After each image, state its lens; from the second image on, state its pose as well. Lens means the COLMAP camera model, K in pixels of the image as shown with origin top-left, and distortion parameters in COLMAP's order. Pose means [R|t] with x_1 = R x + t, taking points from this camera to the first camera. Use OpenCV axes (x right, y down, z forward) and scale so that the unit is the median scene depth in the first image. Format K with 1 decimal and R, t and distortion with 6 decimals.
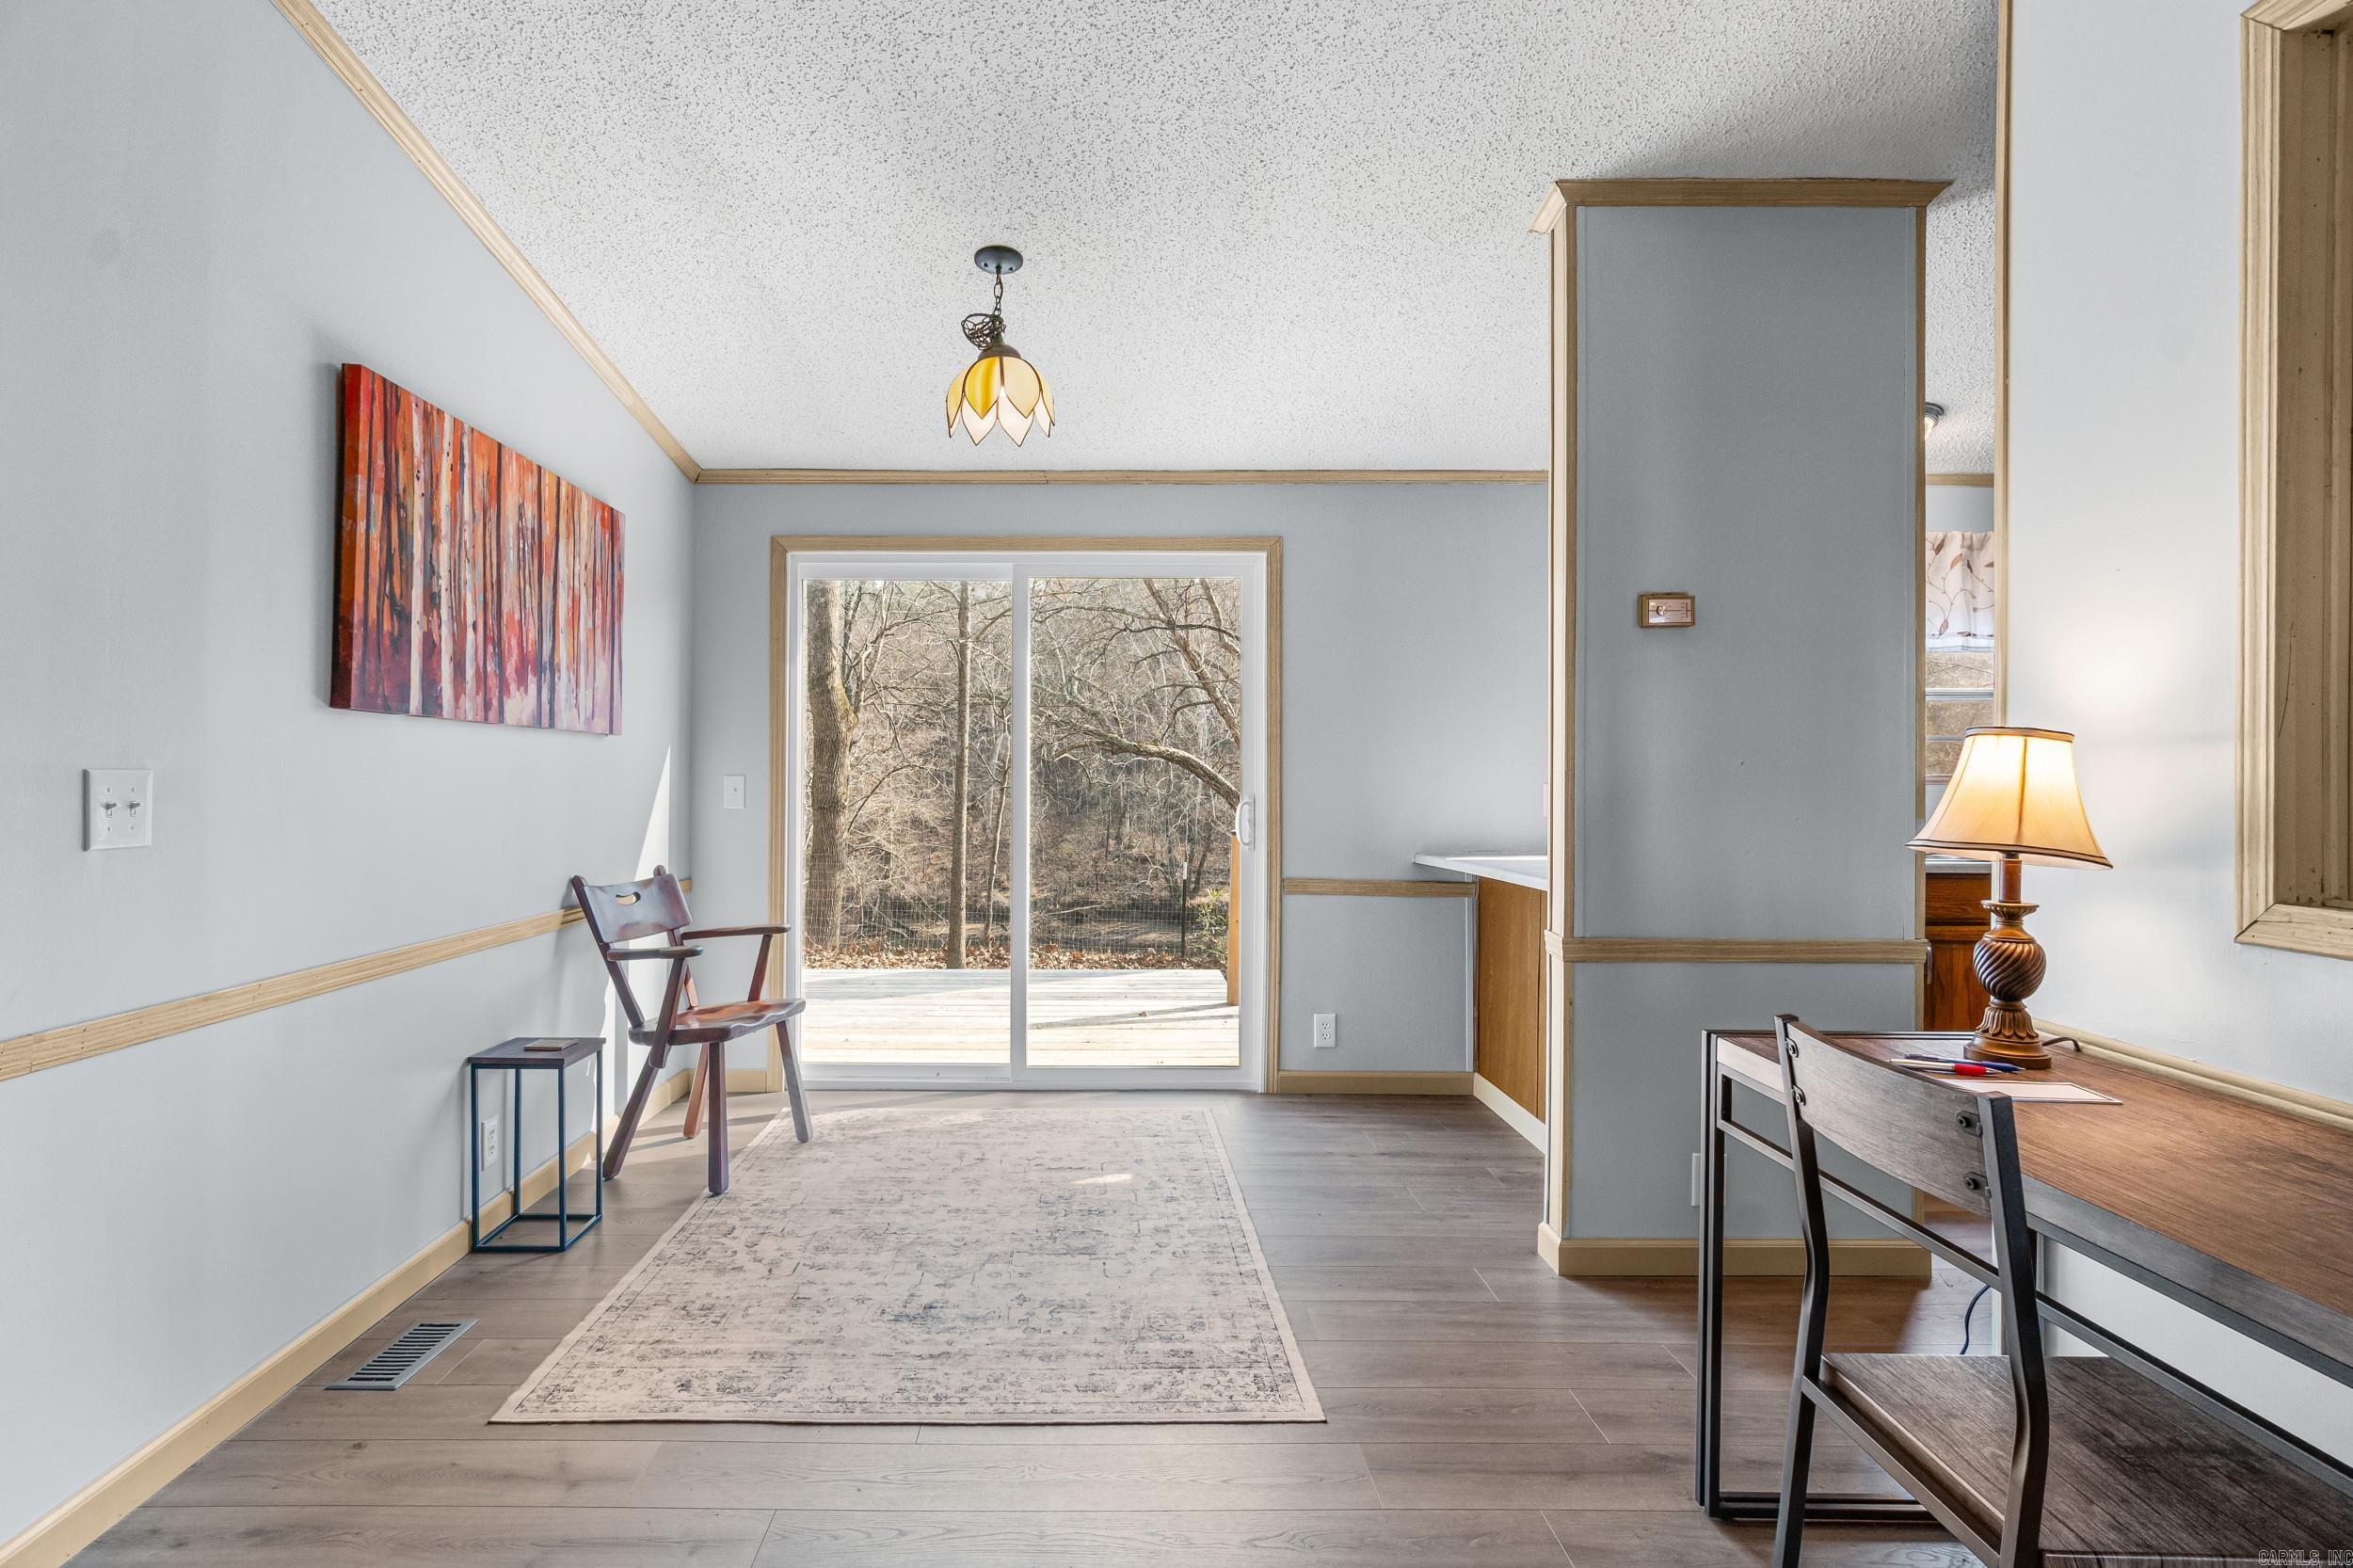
lens RADIAL K [[1210.7, 0, 1166.9], [0, 1210.7, 789.1], [0, 0, 1]] dist [-0.006389, 0.000418]
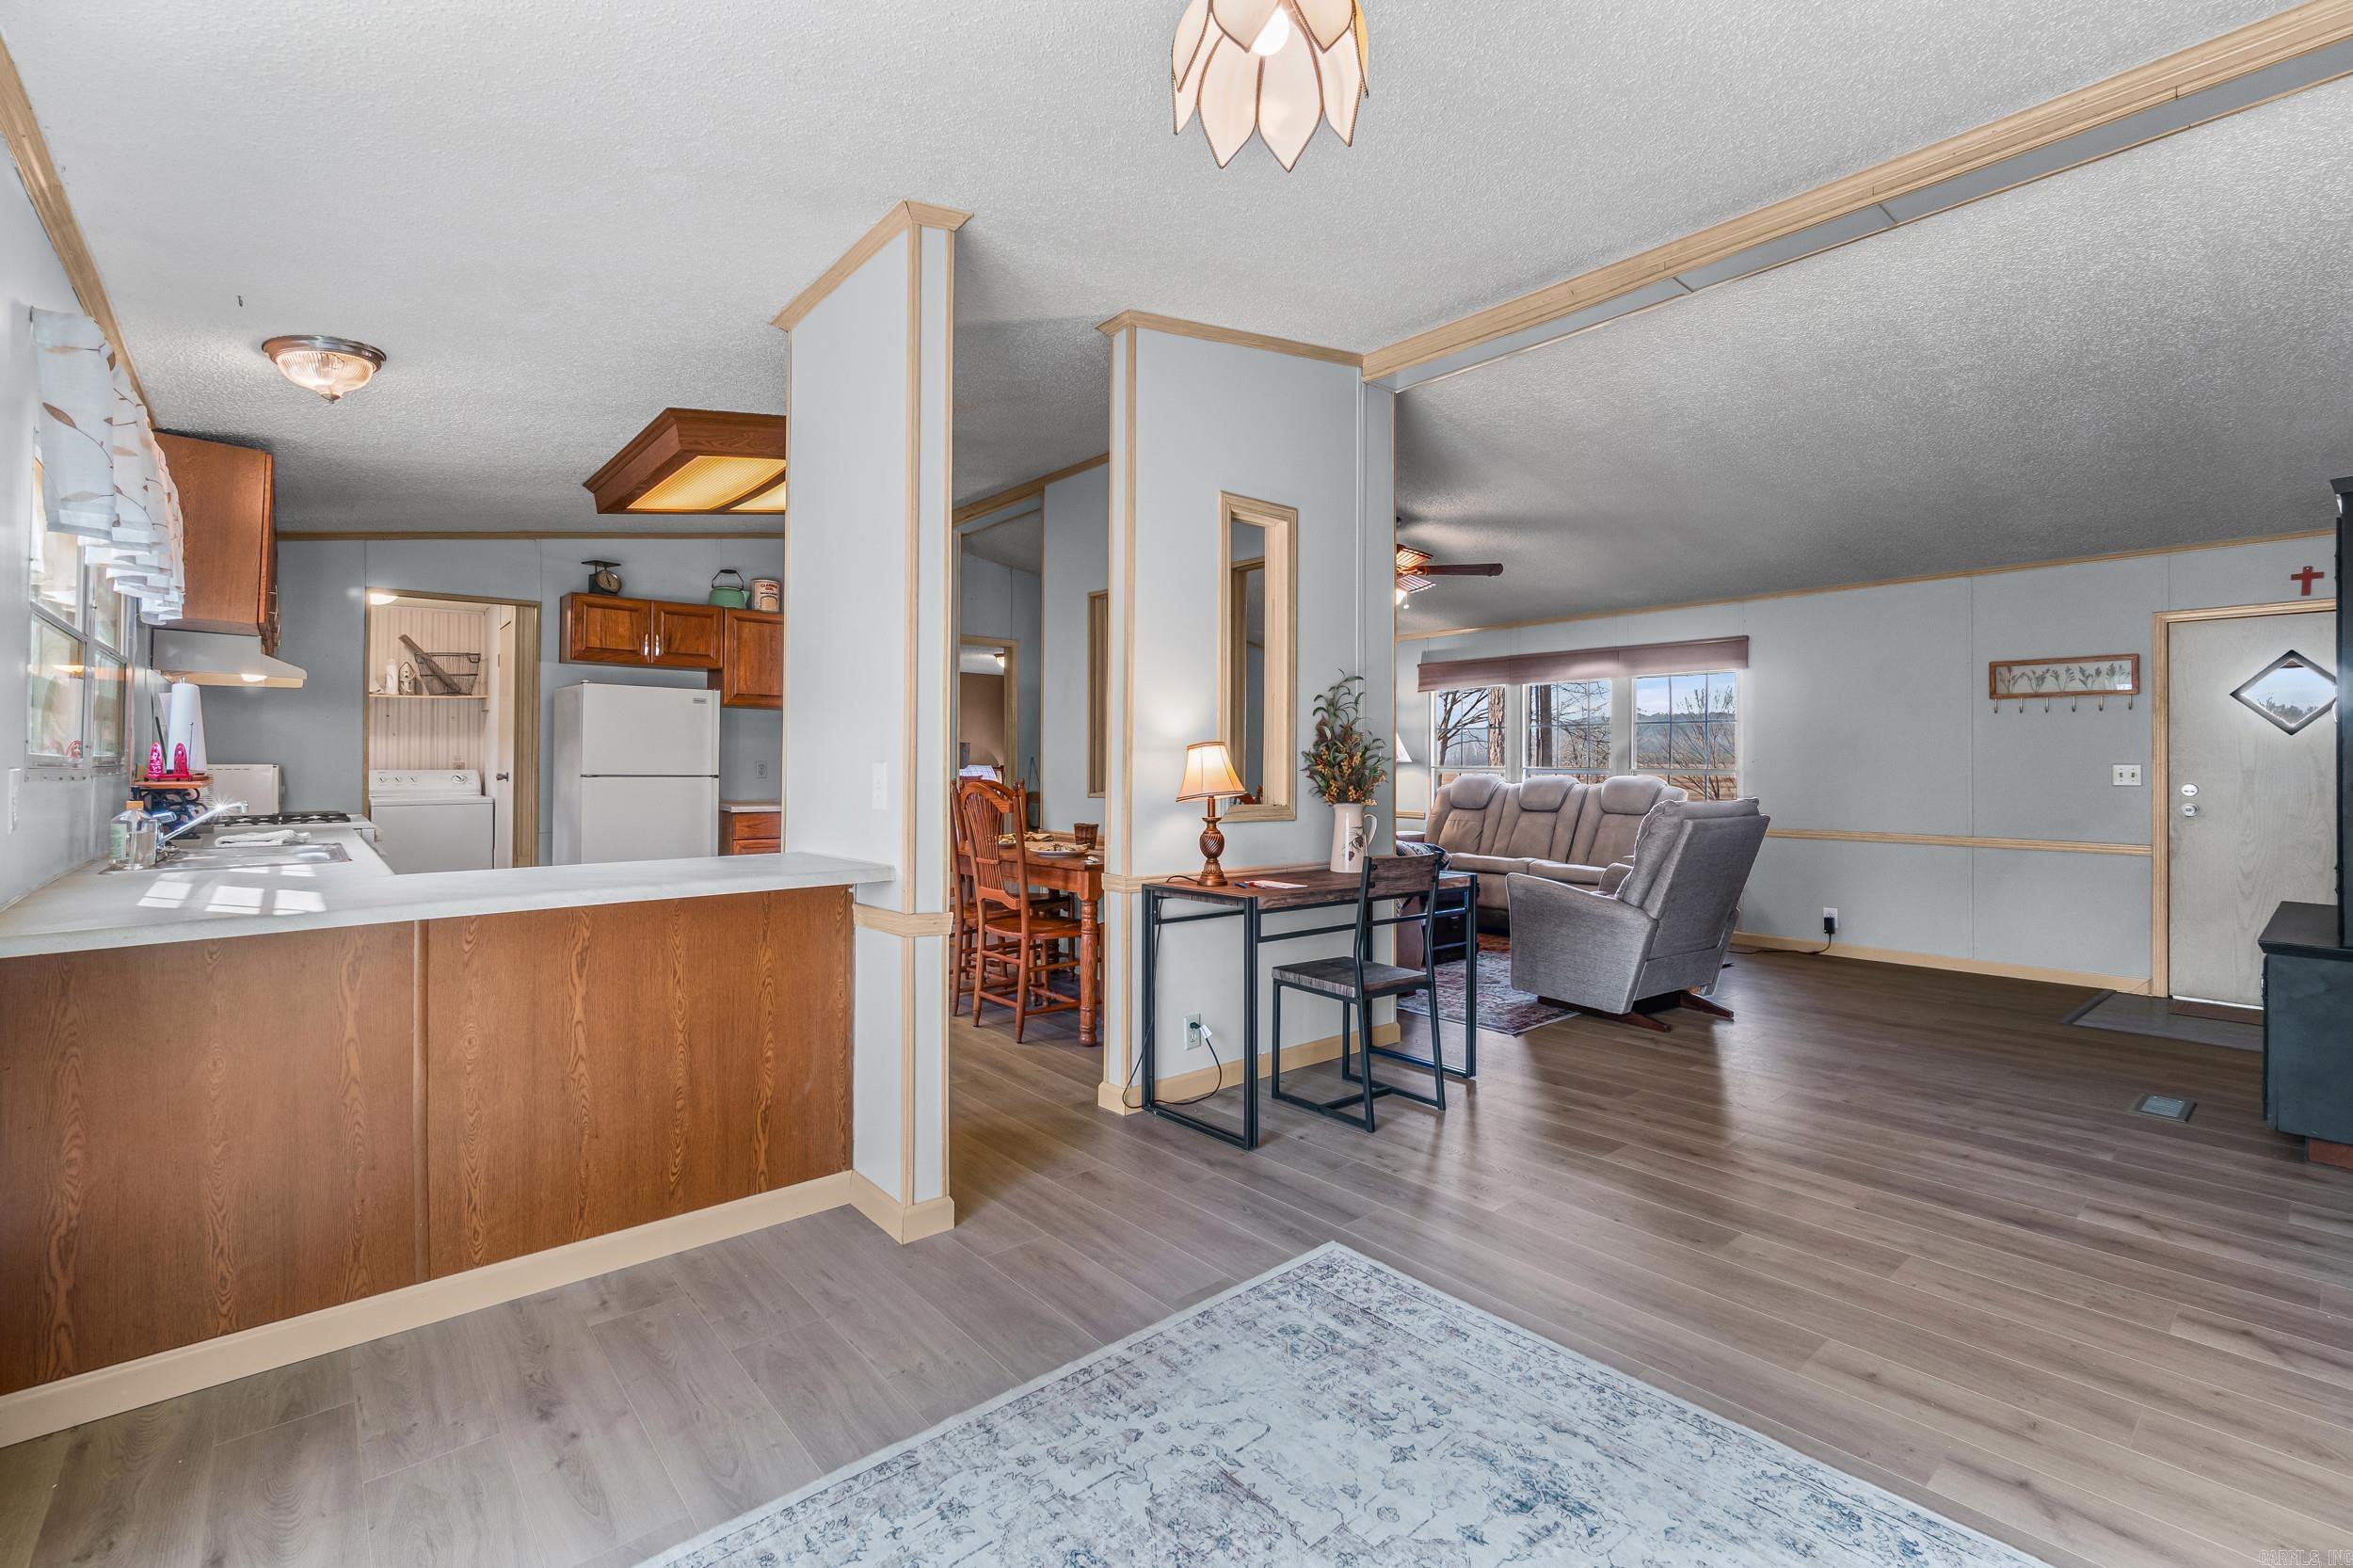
lens RADIAL K [[1056.7, 0, 1155.6], [0, 1056.7, 765.1], [0, 0, 1]] dist [-0.000164, -0.000234]
pose [[-0.616223, -0.001588, 0.787570, -0.627124], [-0.000185, 0.999998, 0.001872, -0.001202], [-0.787572, 0.001008, -0.616222, 1.775588]]
